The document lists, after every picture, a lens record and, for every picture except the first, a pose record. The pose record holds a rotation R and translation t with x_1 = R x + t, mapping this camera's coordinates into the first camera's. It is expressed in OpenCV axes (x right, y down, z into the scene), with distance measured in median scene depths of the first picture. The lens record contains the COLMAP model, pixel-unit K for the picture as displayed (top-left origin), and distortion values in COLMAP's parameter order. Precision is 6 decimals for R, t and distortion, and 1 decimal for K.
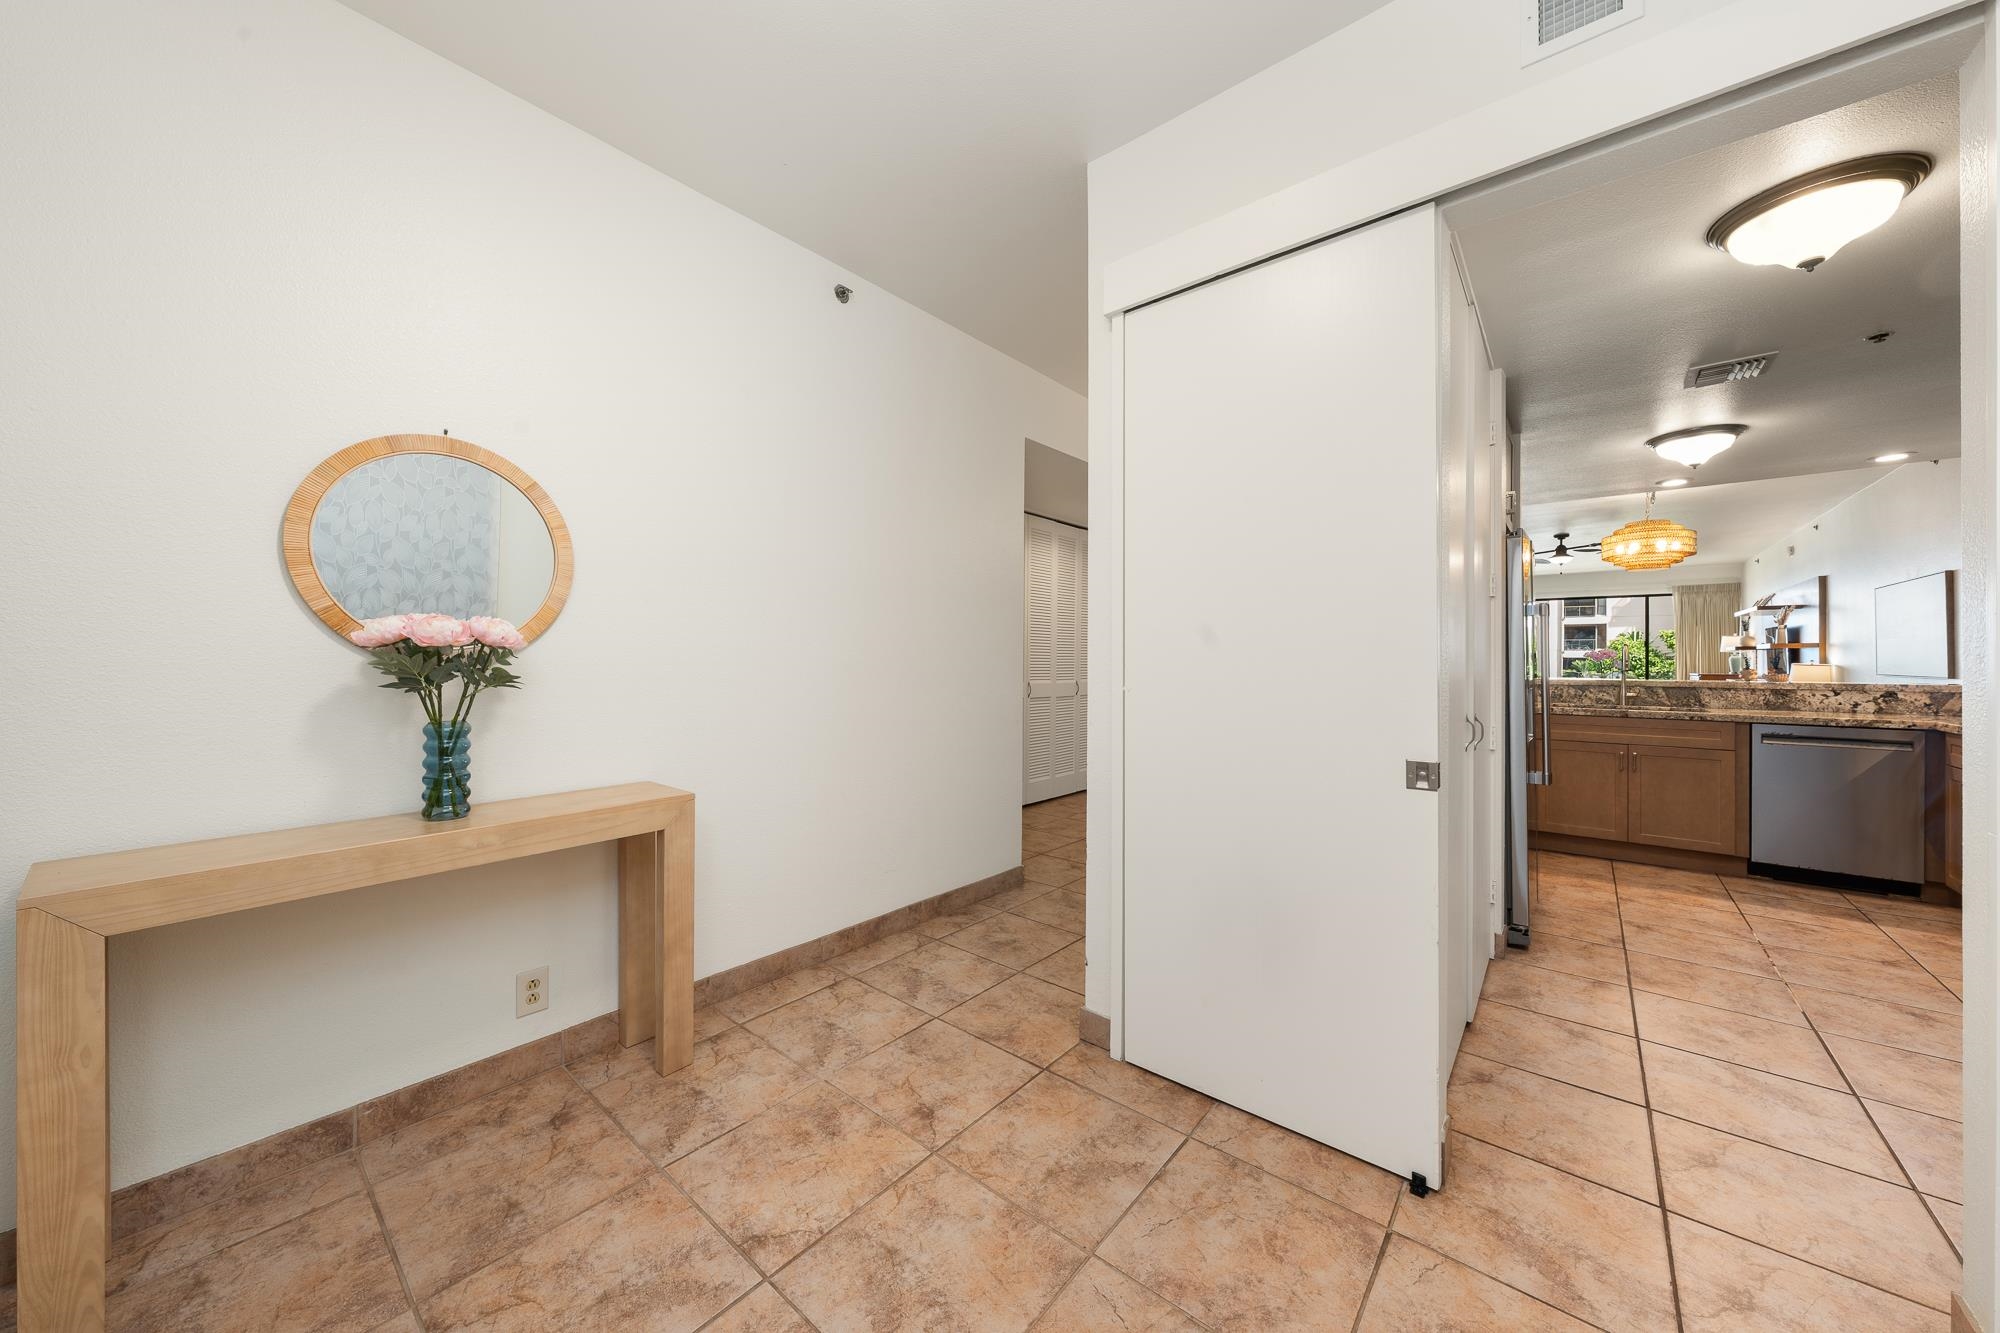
lens RADIAL K [[681.5, 0, 1010.3], [0, 681.5, 658.5], [0, 0, 1]] dist [-0.000350, 0.000196]
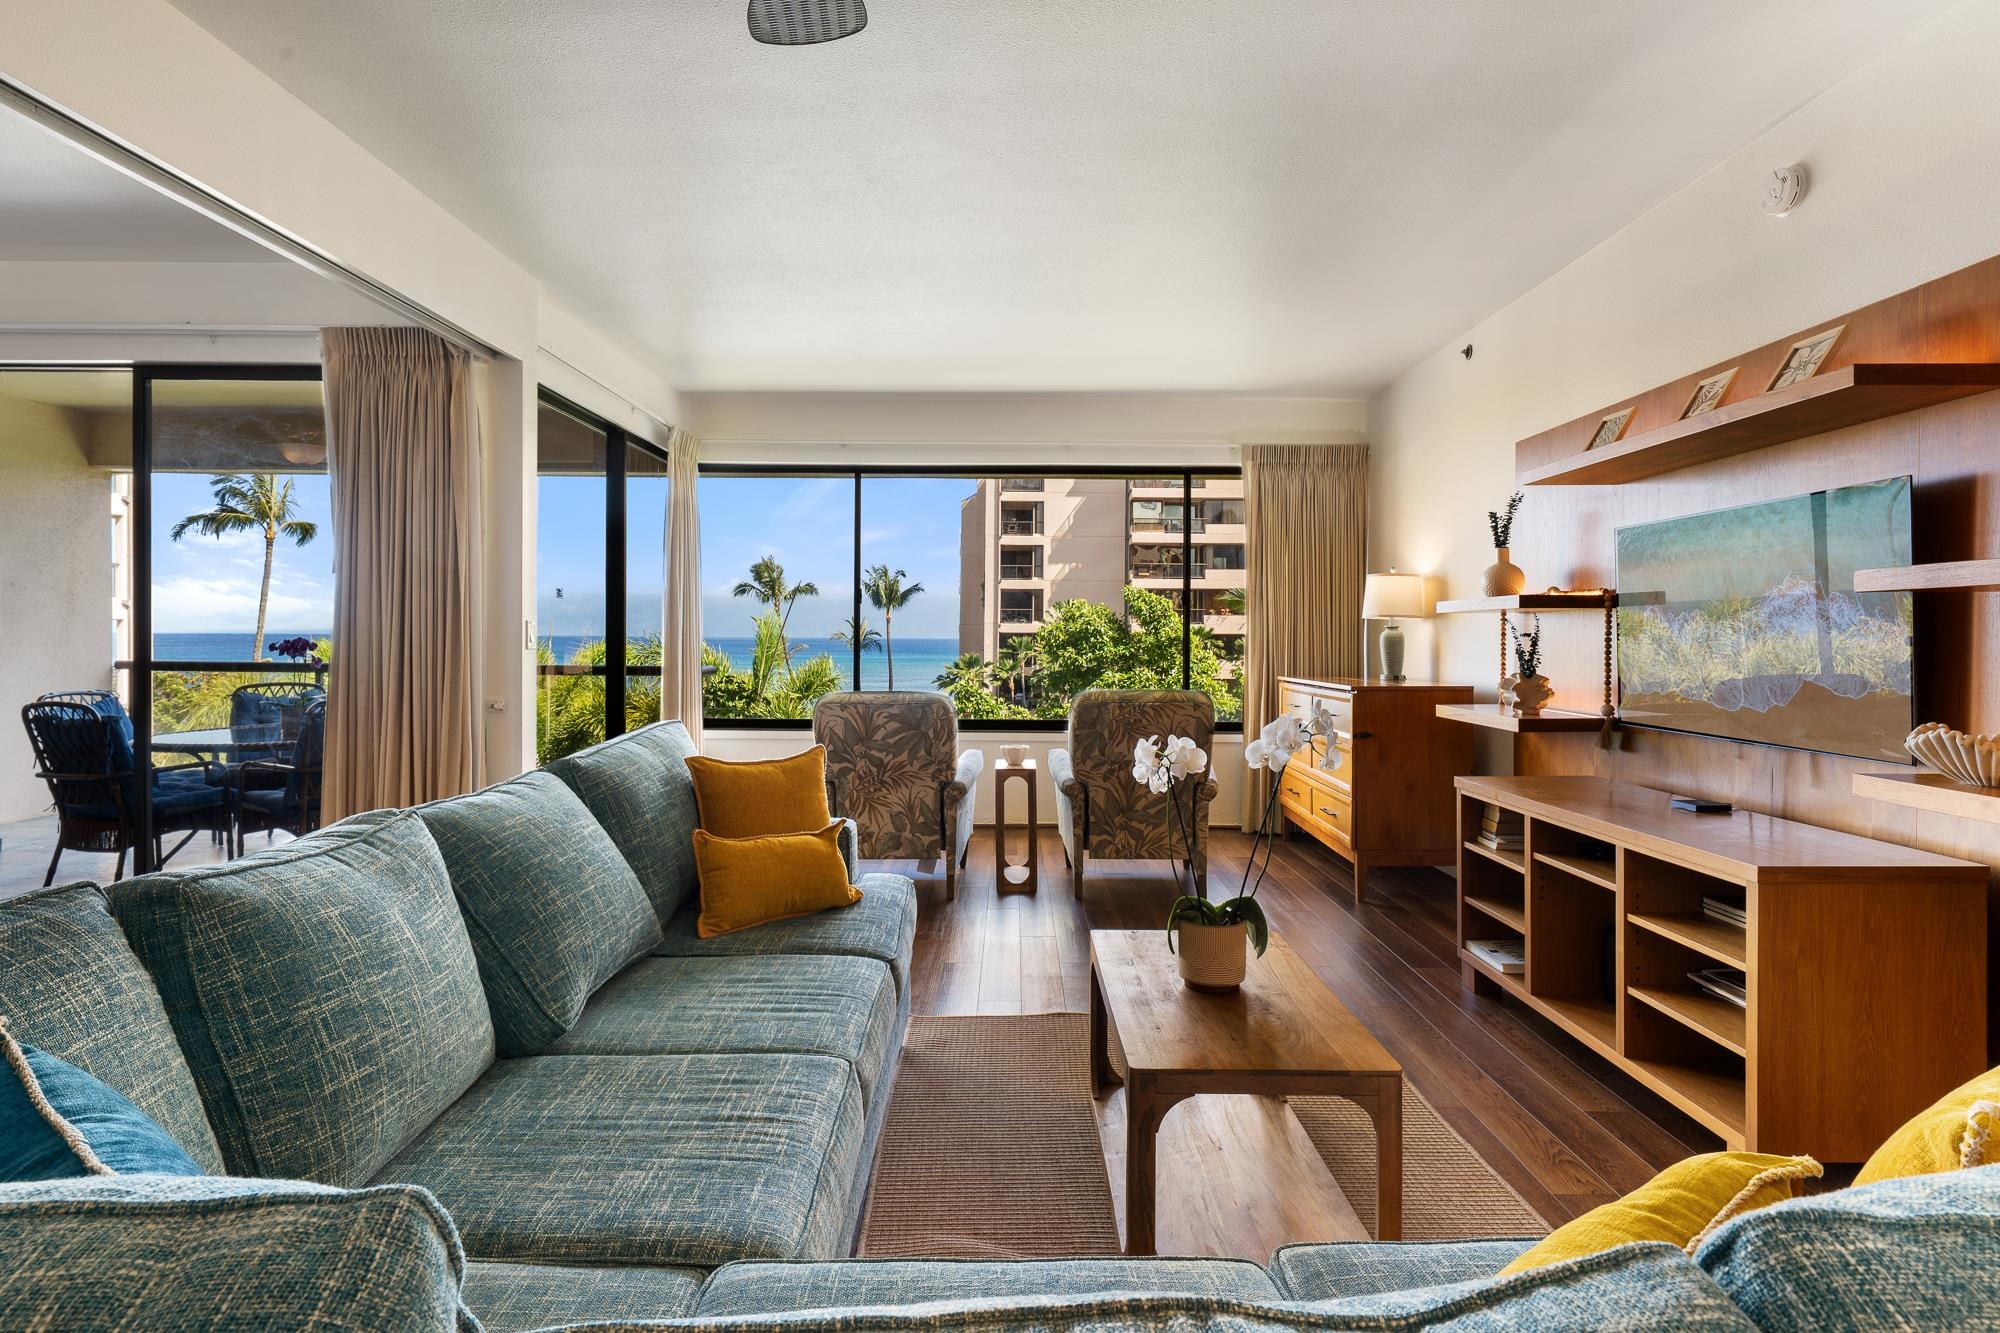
lens RADIAL K [[1041.8, 0, 996.8], [0, 1041.8, 643.9], [0, 0, 1]] dist [-0.000482, -0.003752]
pose [[0.777098, -0.004572, 0.629363, 0.092997], [-0.001867, 0.999952, 0.009569, -0.000380], [-0.629377, -0.008611, 0.777052, 0.117662]]
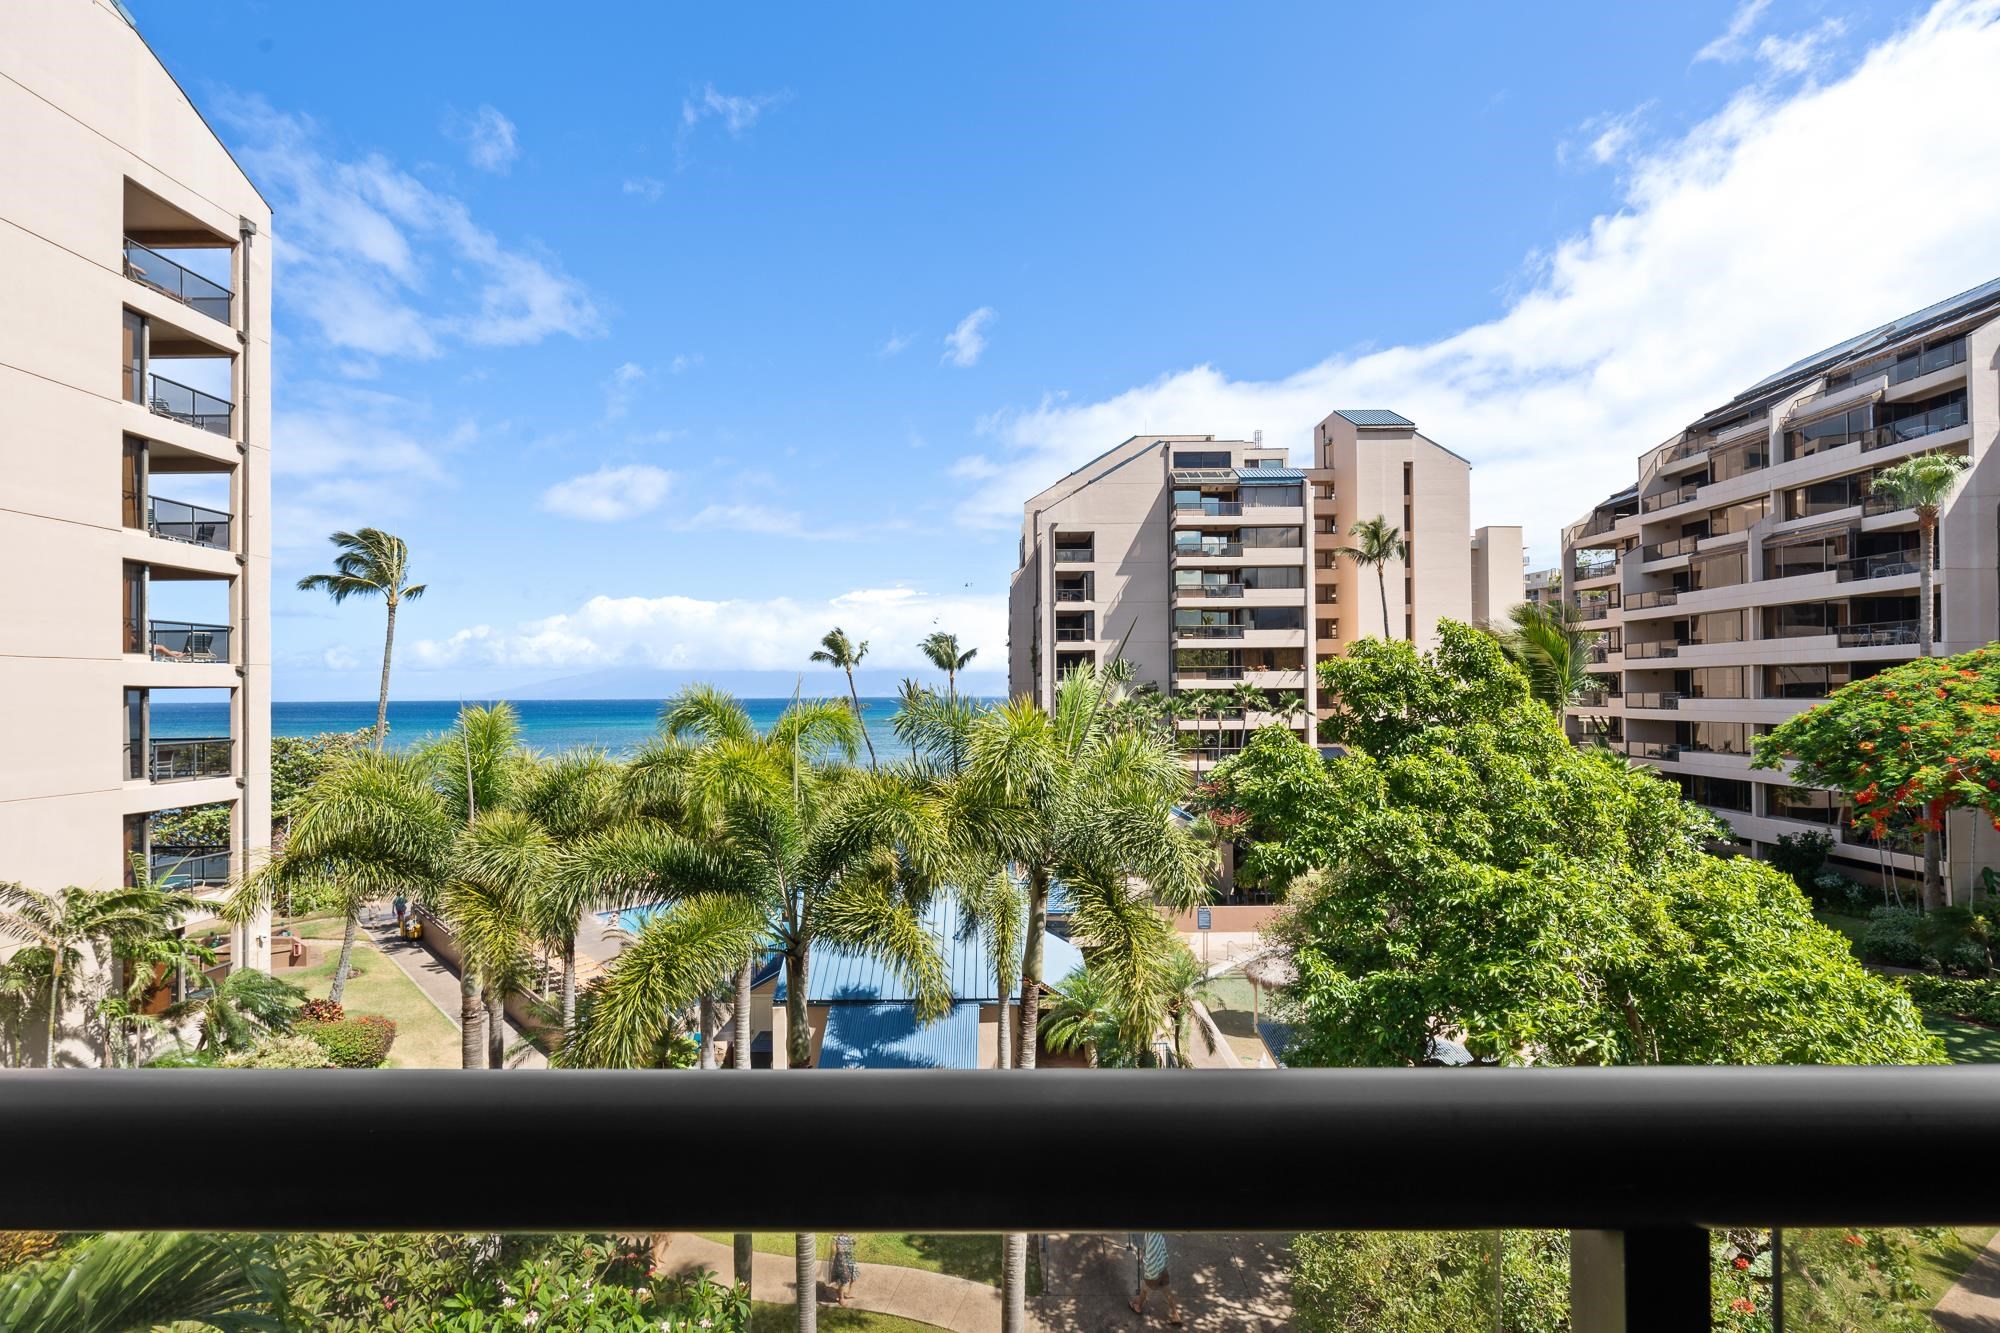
lens RADIAL K [[854.6, 0, 996.2], [0, 854.6, 687.8], [0, 0, 1]] dist [0.001419, -0.000602]
pose [[0.769307, -0.006273, 0.638849, 0.098240], [0.012239, 0.999913, -0.004920, -0.000307], [-0.638762, 0.011604, 0.769317, 0.258124]]
